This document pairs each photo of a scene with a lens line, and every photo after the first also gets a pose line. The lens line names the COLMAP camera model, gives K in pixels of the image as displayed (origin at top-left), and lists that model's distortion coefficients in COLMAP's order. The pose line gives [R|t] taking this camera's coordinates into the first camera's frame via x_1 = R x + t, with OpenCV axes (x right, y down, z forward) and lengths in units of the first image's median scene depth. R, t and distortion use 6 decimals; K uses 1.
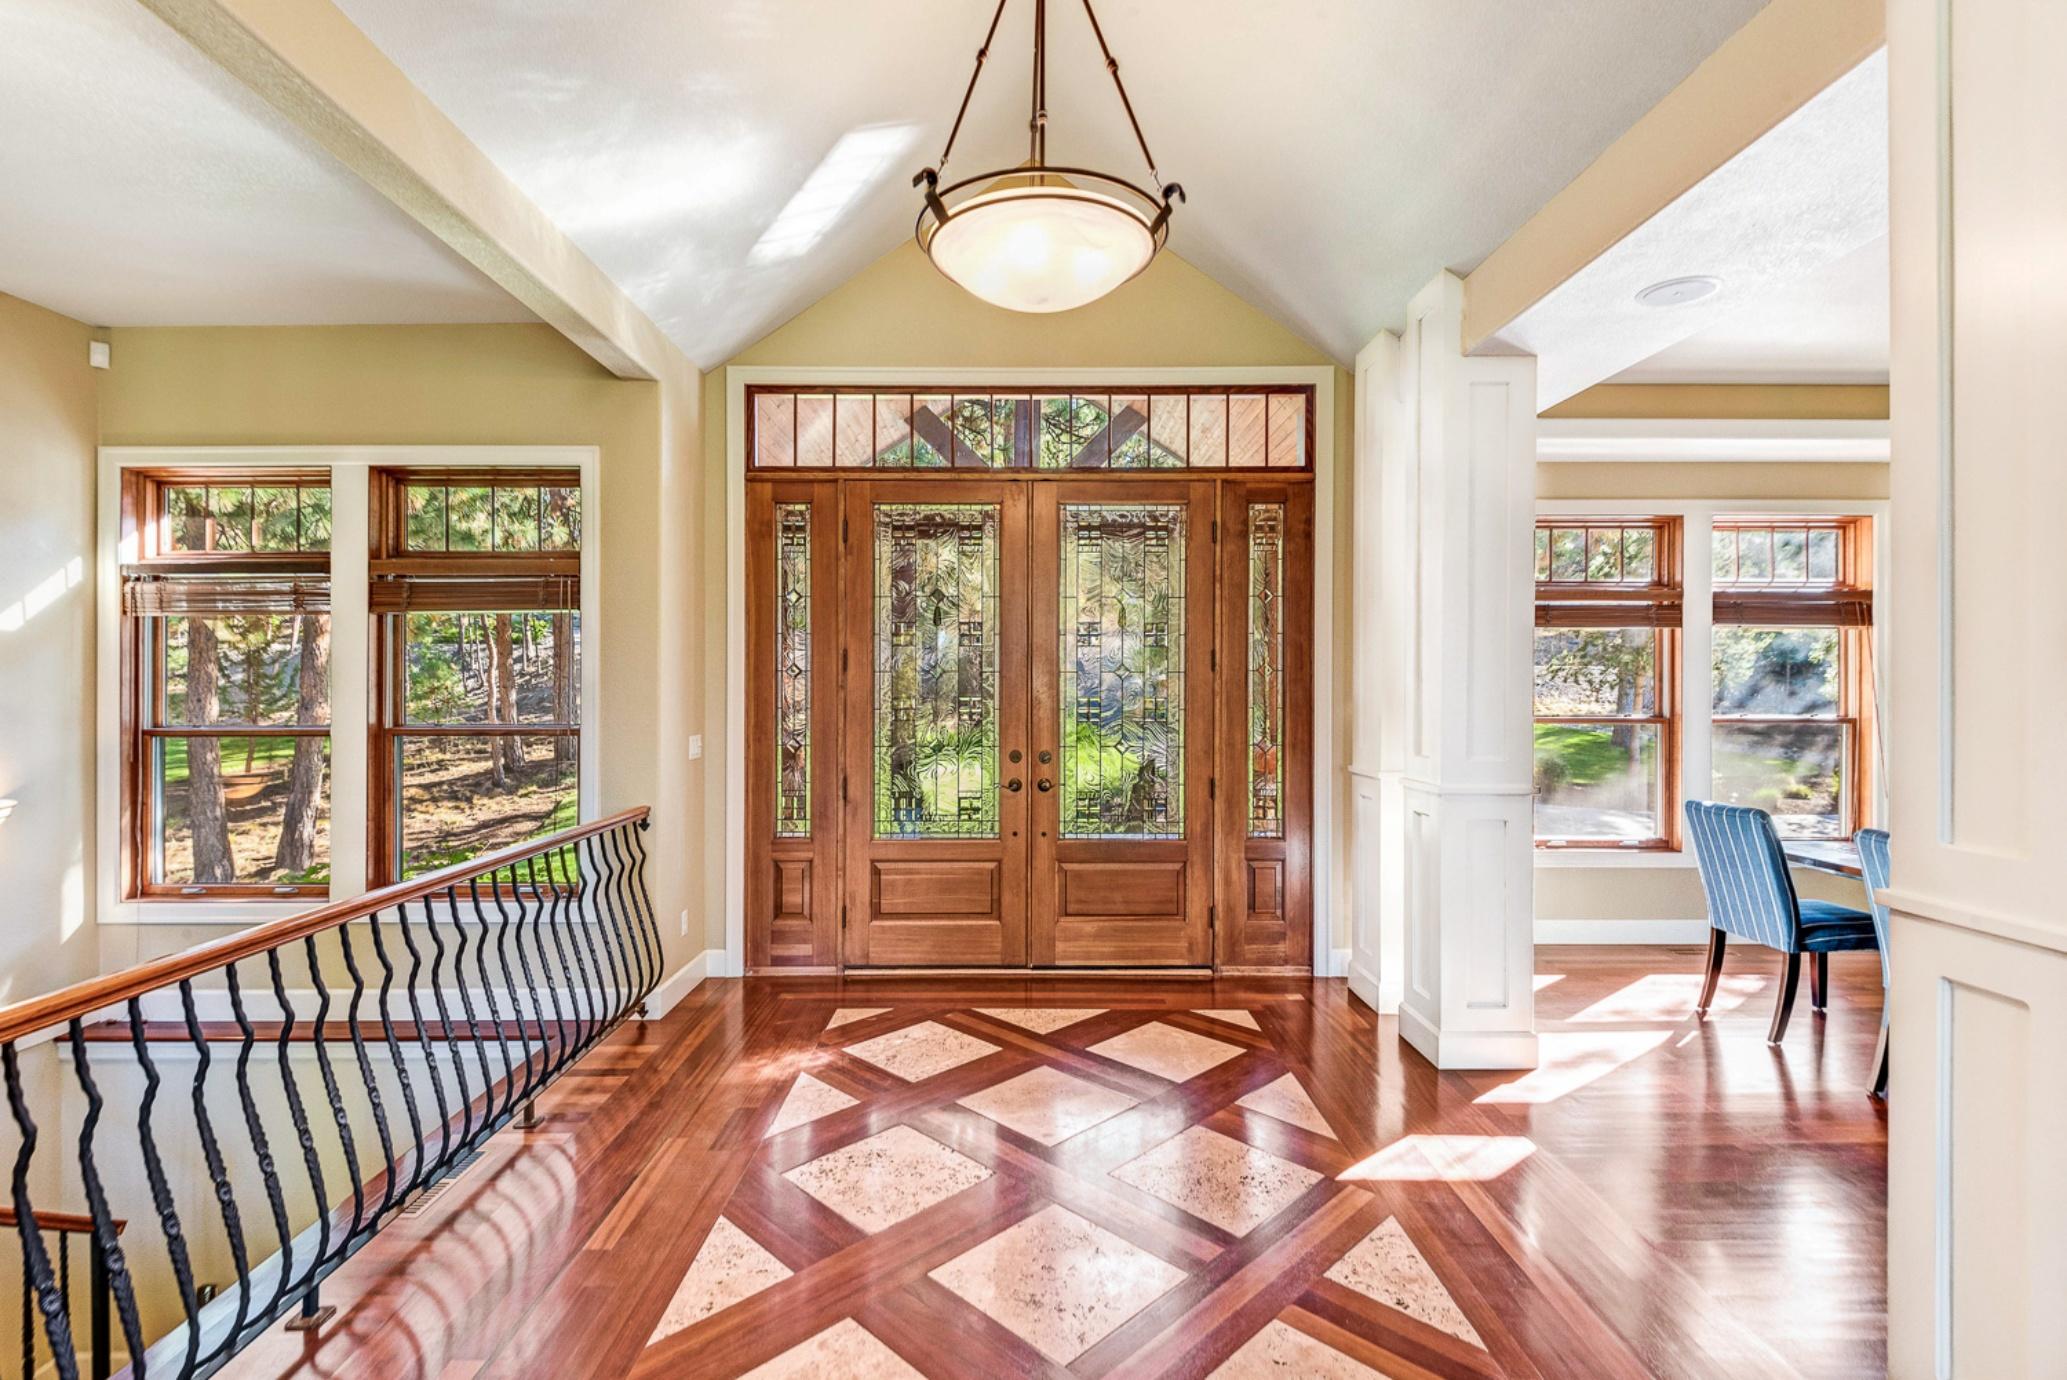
lens RADIAL K [[955.4, 0, 996.5], [0, 955.4, 684.5], [0, 0, 1]] dist [0.006443, -0.005947]
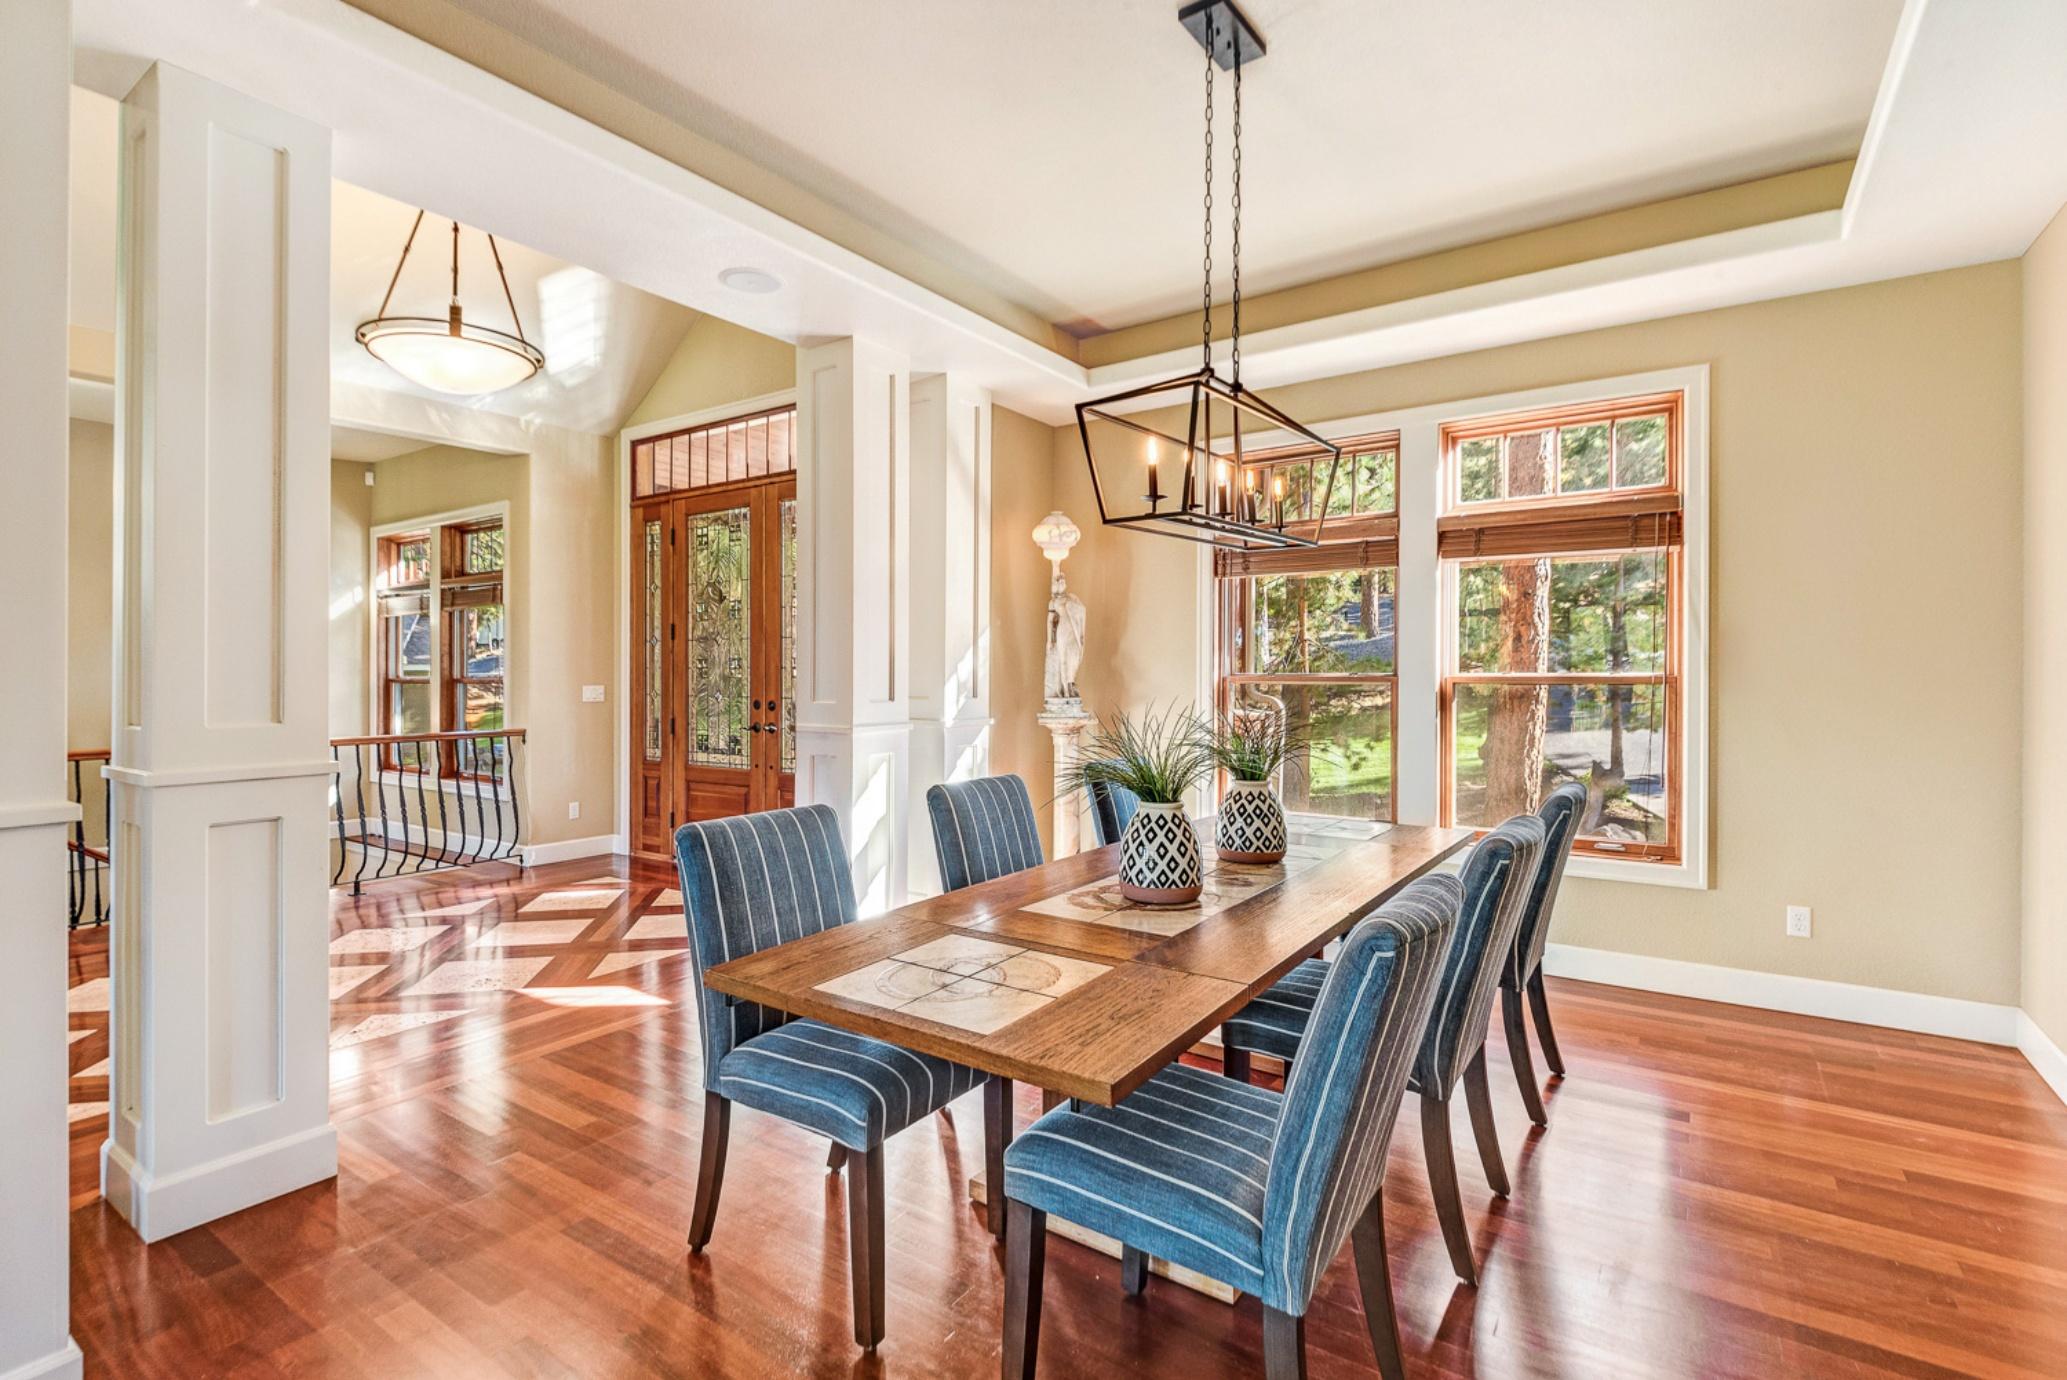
lens RADIAL K [[955.4, 0, 1040.3], [0, 955.4, 669.9], [0, 0, 1]] dist [0.006443, -0.005947]
pose [[0.827244, -0.003073, -0.561834, 1.045654], [0.005751, 0.999979, 0.002998, 0.028158], [0.561813, -0.005711, 0.827245, 0.160861]]
